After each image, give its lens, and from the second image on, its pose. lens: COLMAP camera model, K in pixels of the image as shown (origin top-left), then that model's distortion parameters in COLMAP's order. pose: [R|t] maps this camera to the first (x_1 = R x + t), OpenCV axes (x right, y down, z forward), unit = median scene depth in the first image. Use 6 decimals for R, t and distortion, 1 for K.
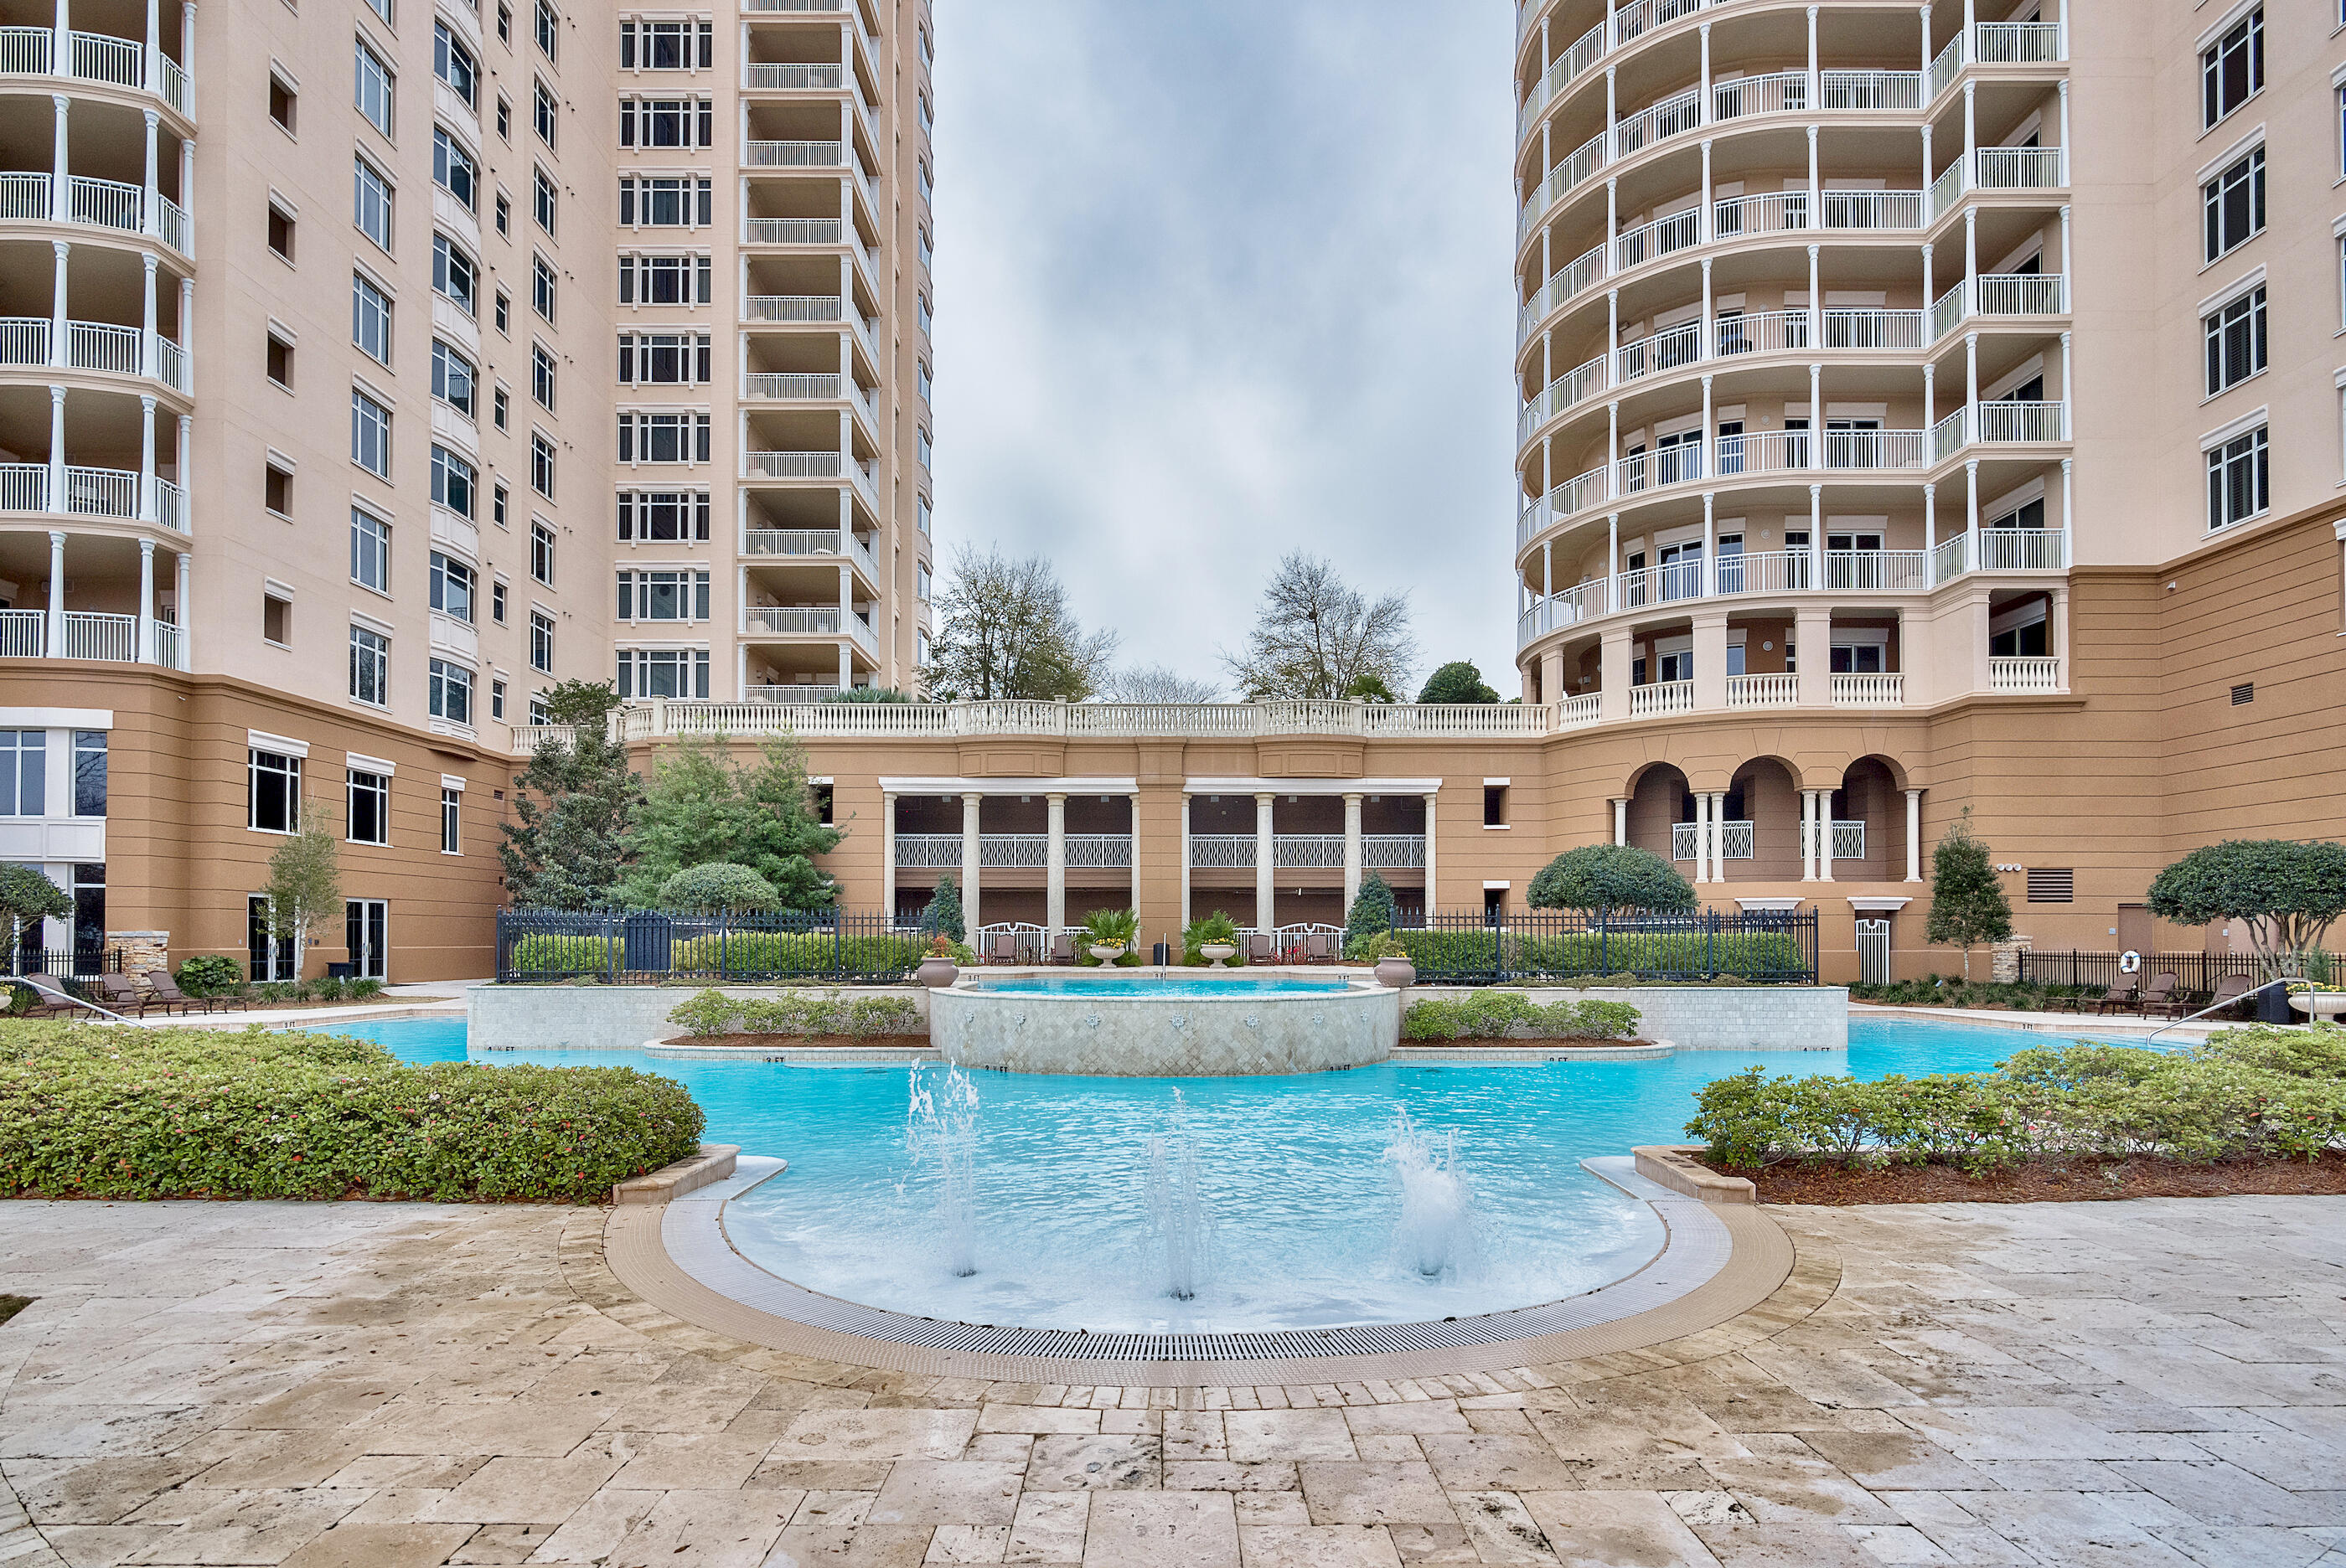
lens RADIAL K [[1157.2, 0, 1171.3], [0, 1157.2, 931.5], [0, 0, 1]] dist [-0.002050, -0.002129]
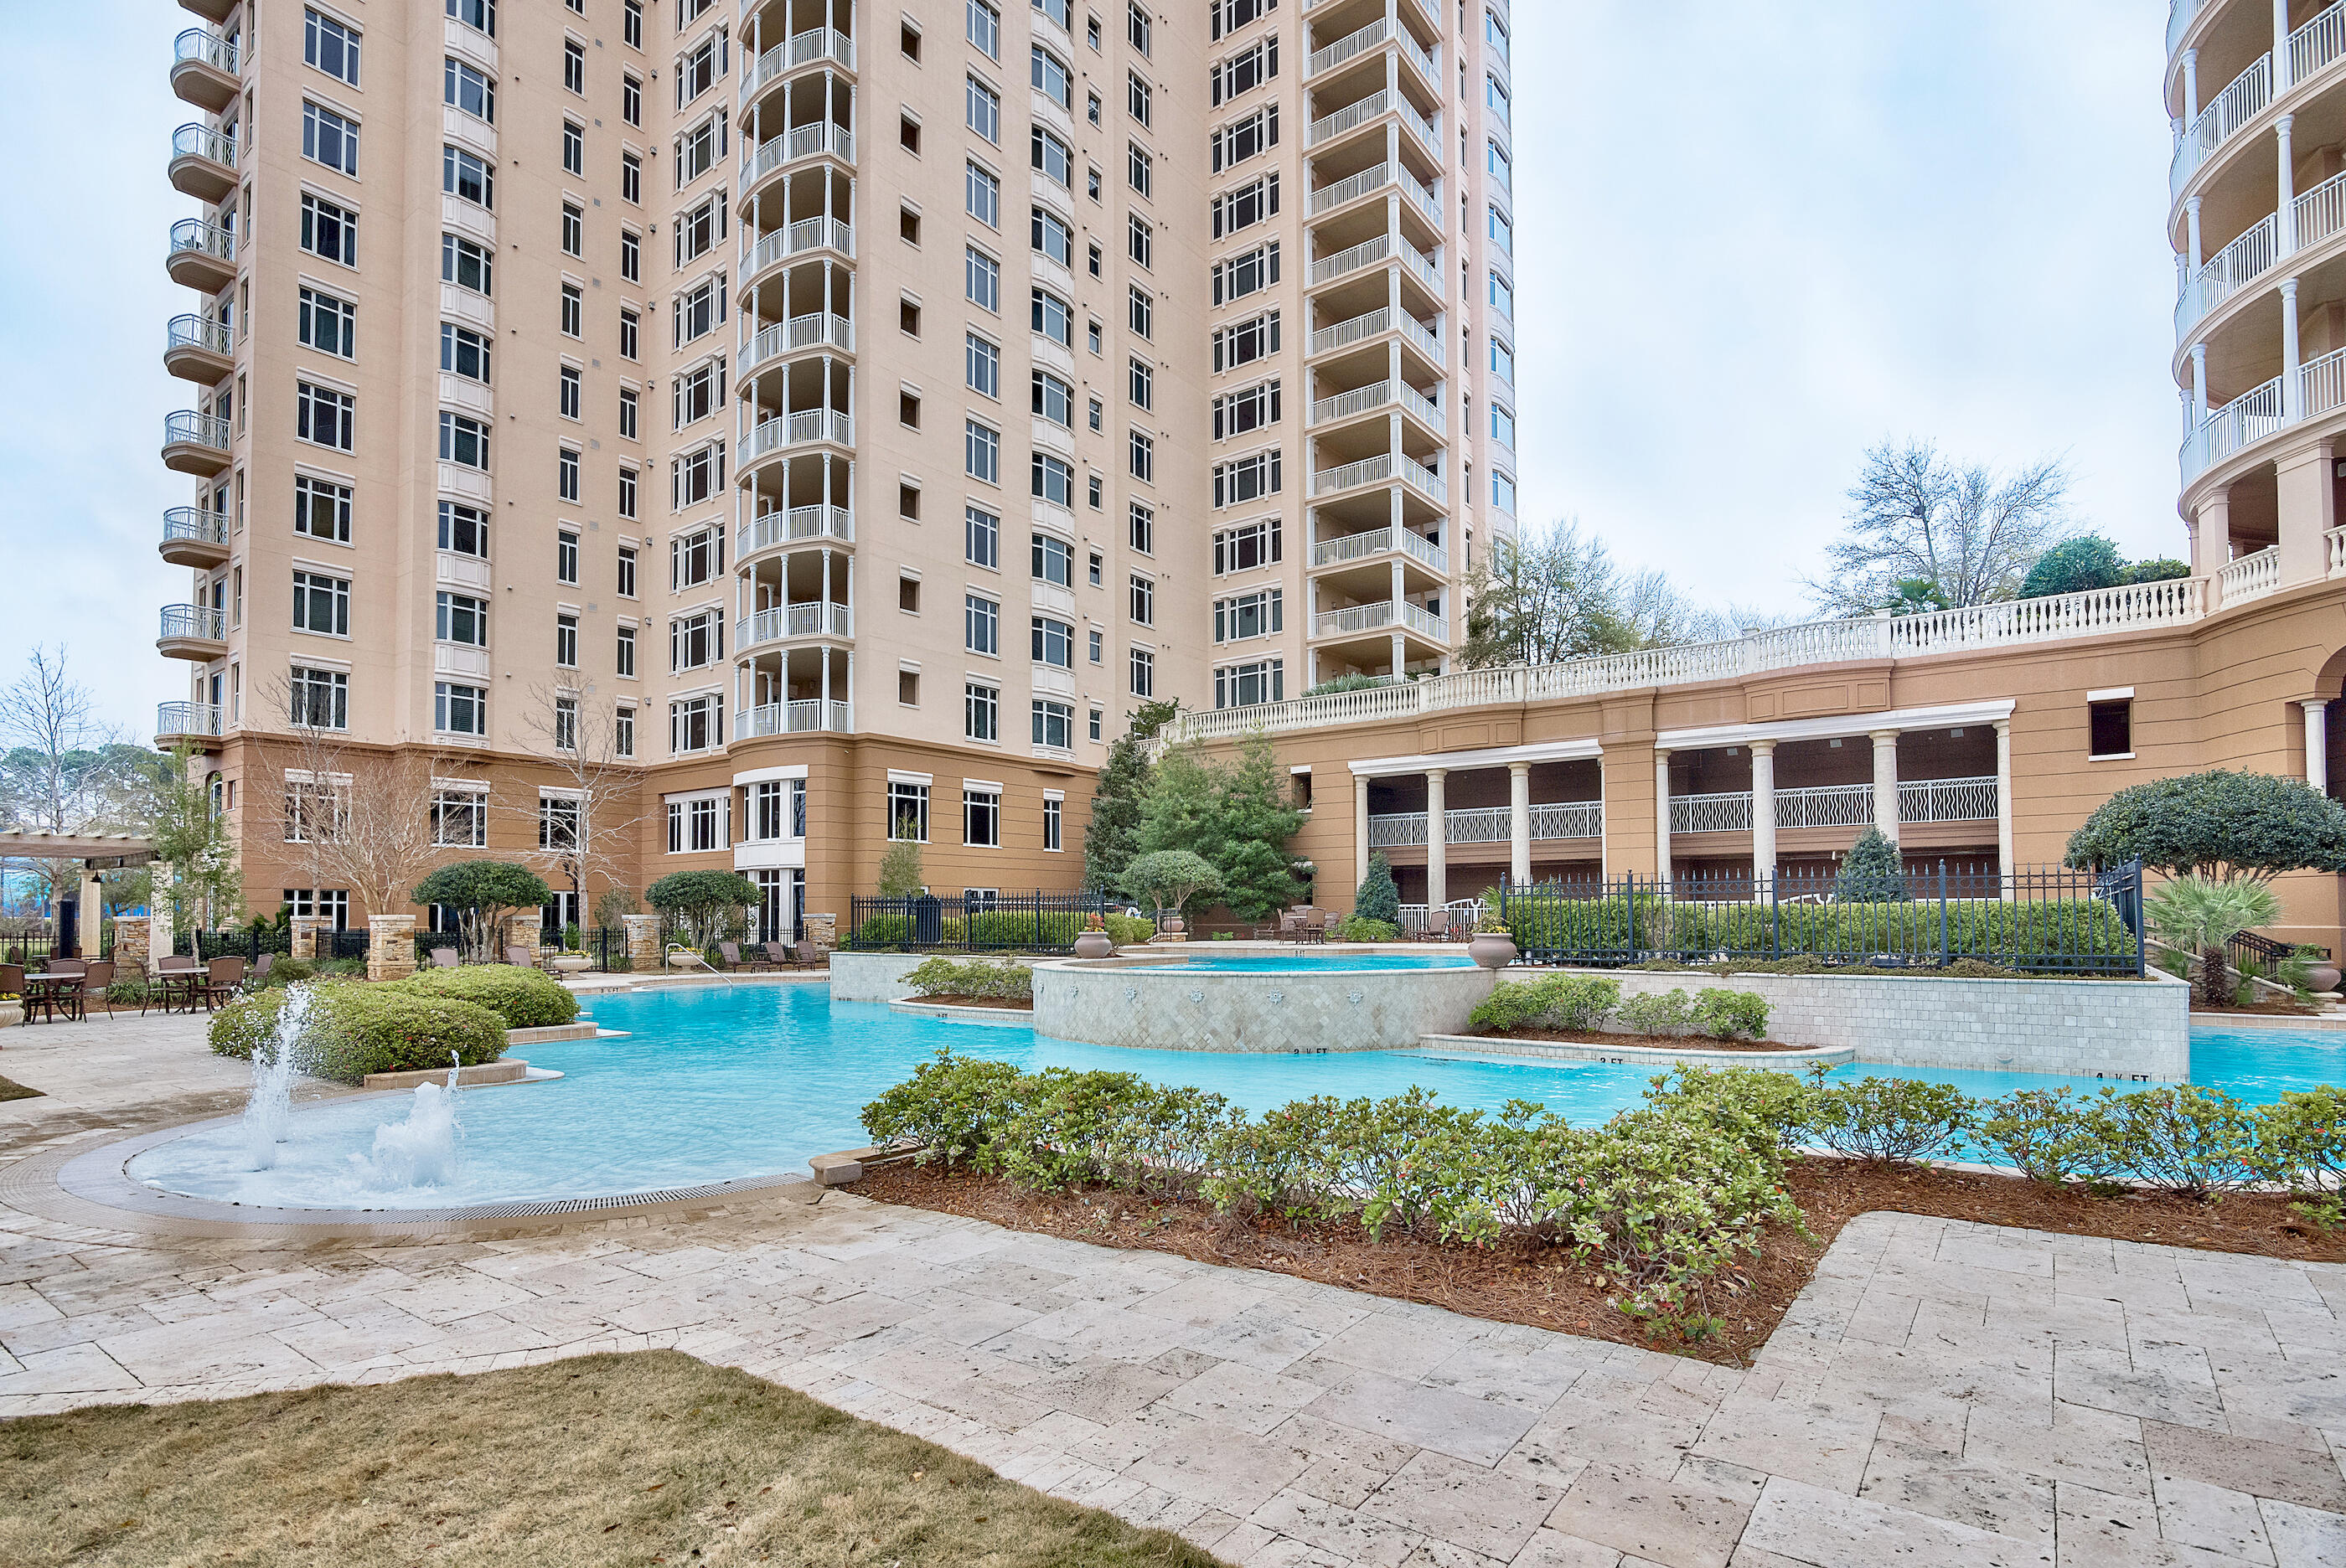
lens RADIAL K [[1148.8, 0, 1174.2], [0, 1148.8, 883.3], [0, 0, 1]] dist [-0.000939, -0.000387]
pose [[0.799049, -0.022997, -0.600825, 0.243635], [0.008895, 0.999611, -0.026430, 0.002515], [0.601200, 0.015775, 0.798943, 0.076650]]
